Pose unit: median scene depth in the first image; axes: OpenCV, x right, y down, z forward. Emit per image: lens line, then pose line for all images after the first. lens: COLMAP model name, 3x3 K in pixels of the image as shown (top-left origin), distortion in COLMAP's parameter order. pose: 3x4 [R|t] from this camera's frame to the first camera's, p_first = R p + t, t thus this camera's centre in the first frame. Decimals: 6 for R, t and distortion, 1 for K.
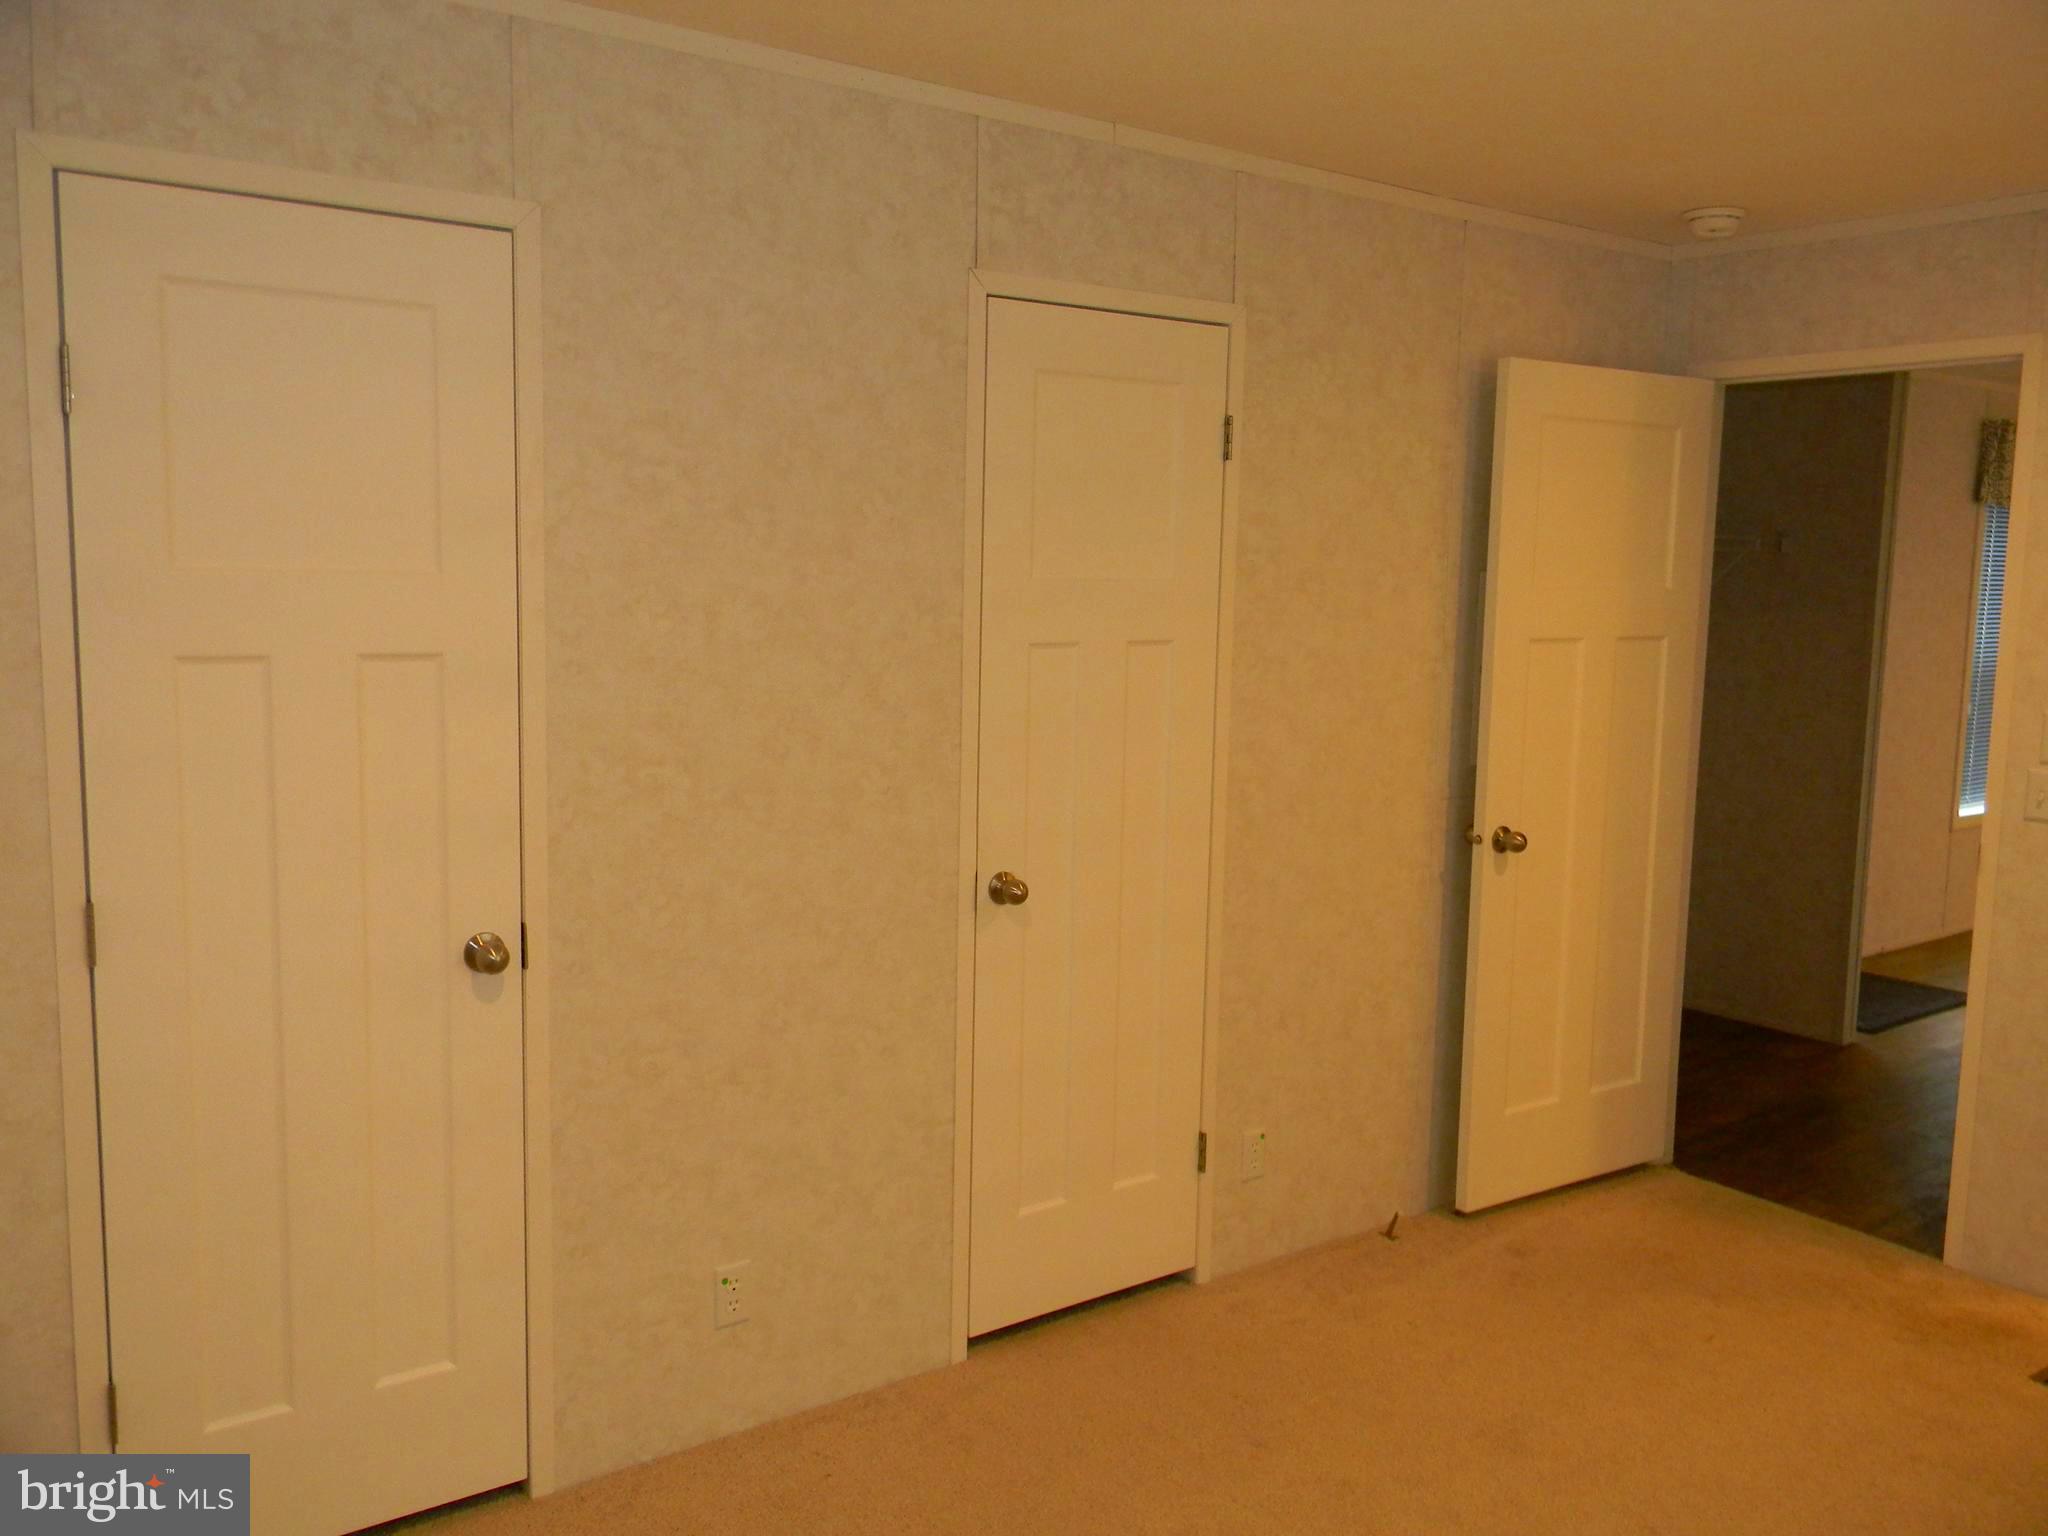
lens RADIAL K [[1663.2, 0, 1016.5], [0, 1663.2, 779.6], [0, 0, 1]] dist [0.005722, 0.004389]
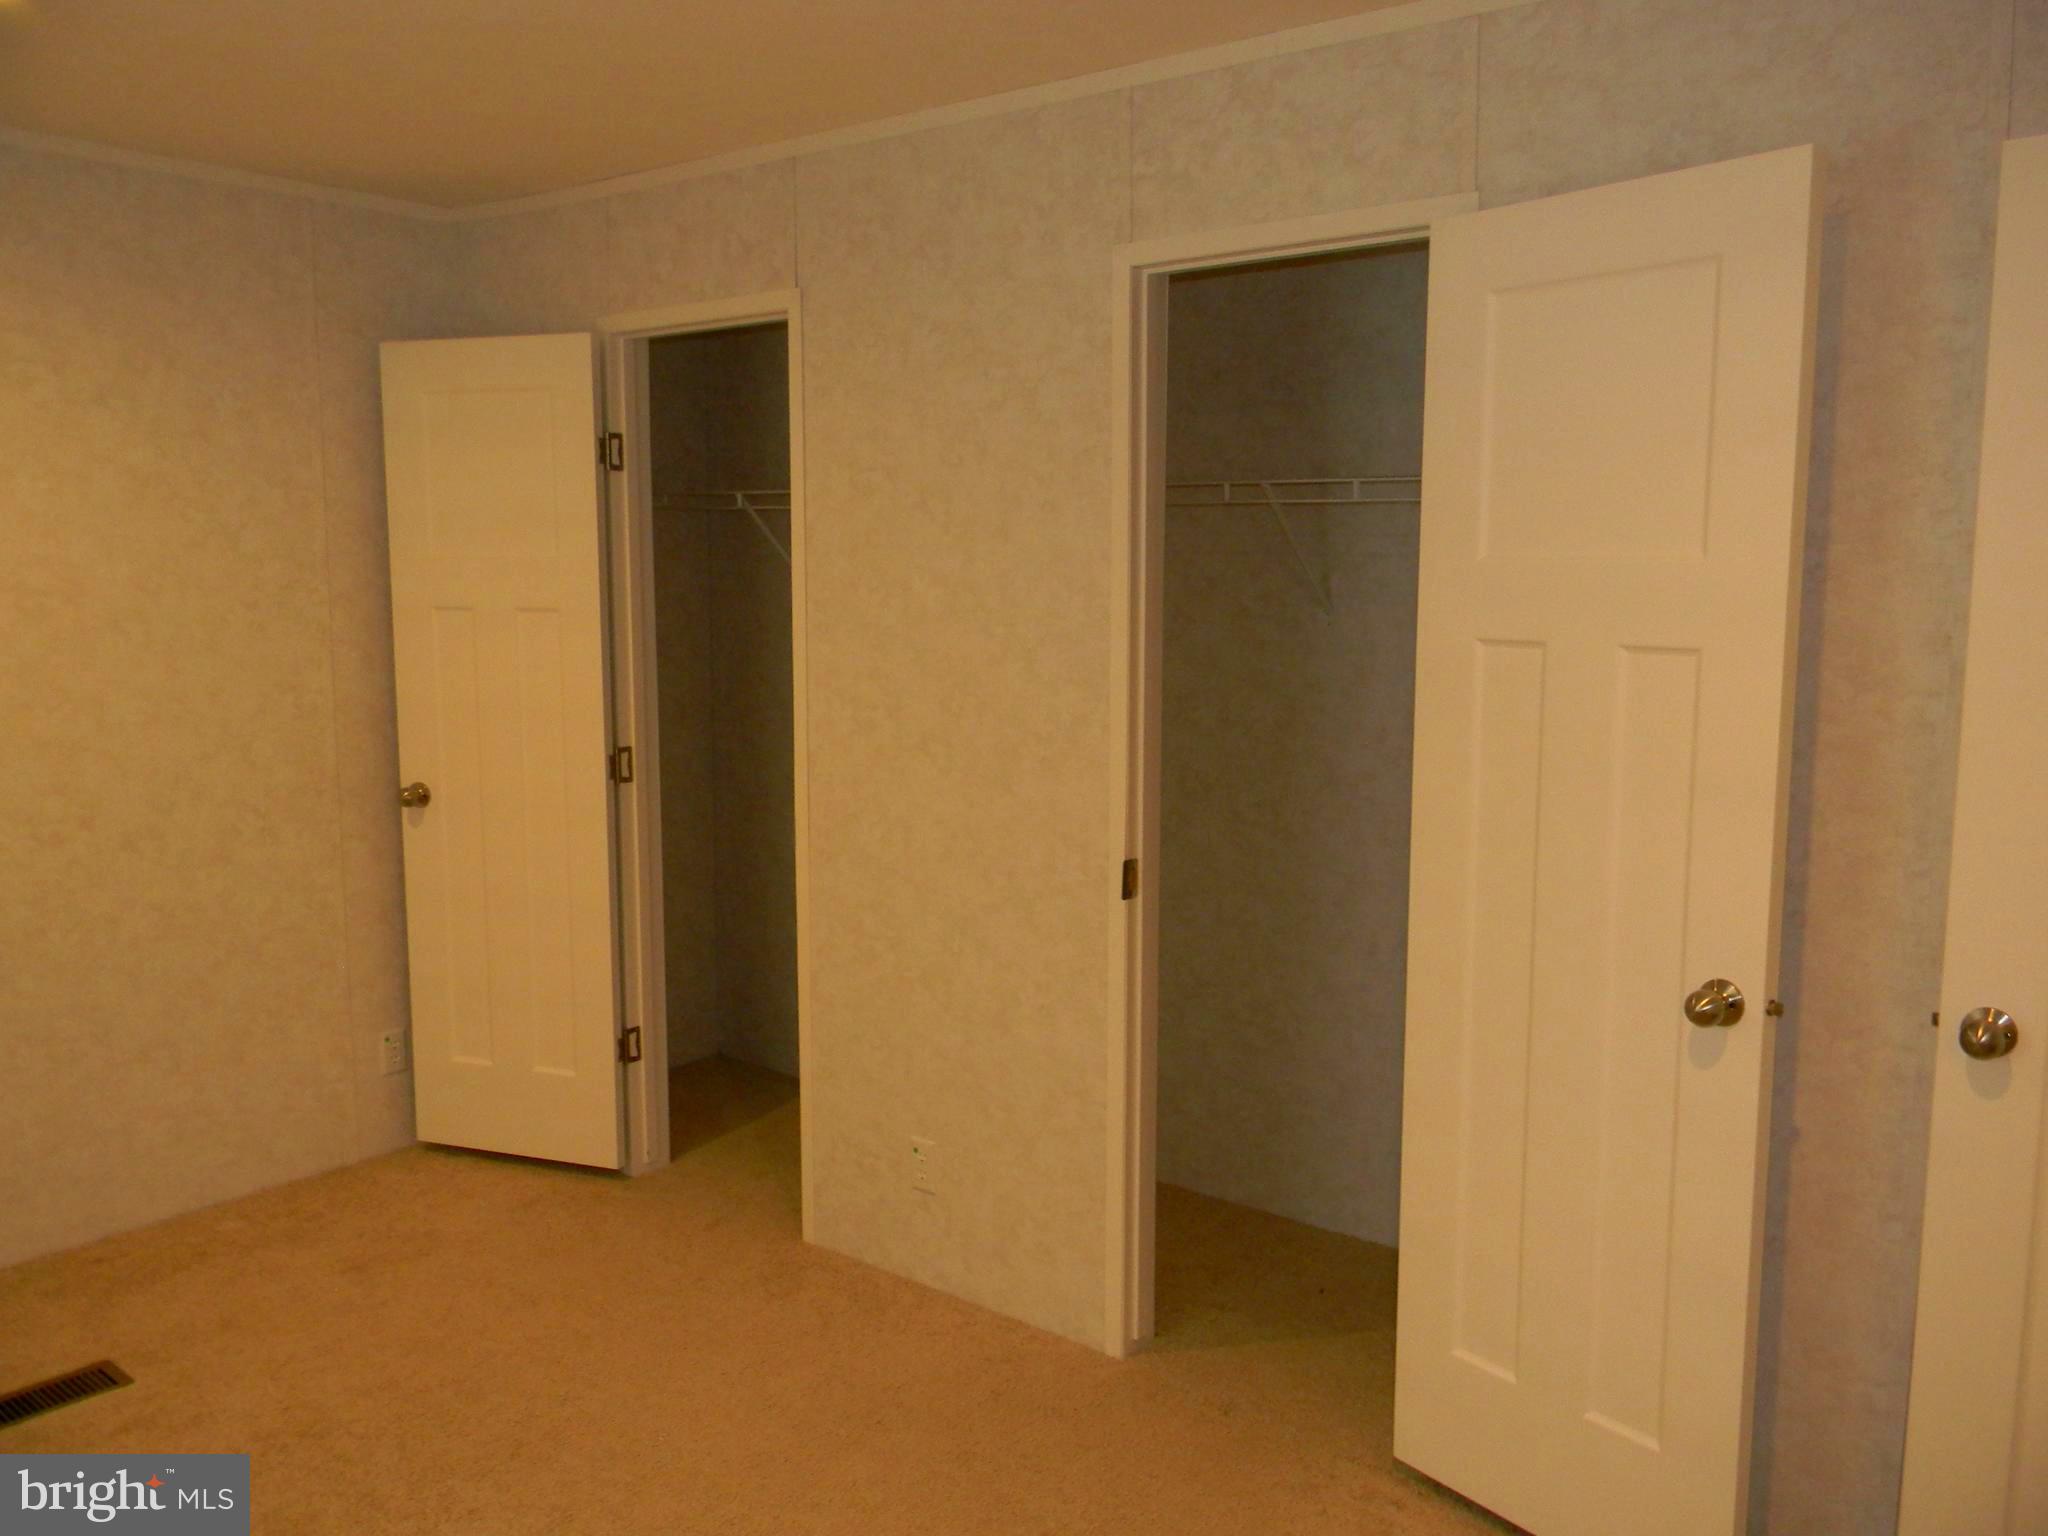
lens RADIAL K [[1615.0, 0, 1025.8], [0, 1615.0, 737.9], [0, 0, 1]] dist [0.002905, -0.001008]
pose [[0.275623, 0.094438, -0.956615, 0.972406], [-0.118919, 0.990868, 0.063556, -0.077410], [0.953882, 0.096242, 0.284337, 0.758539]]
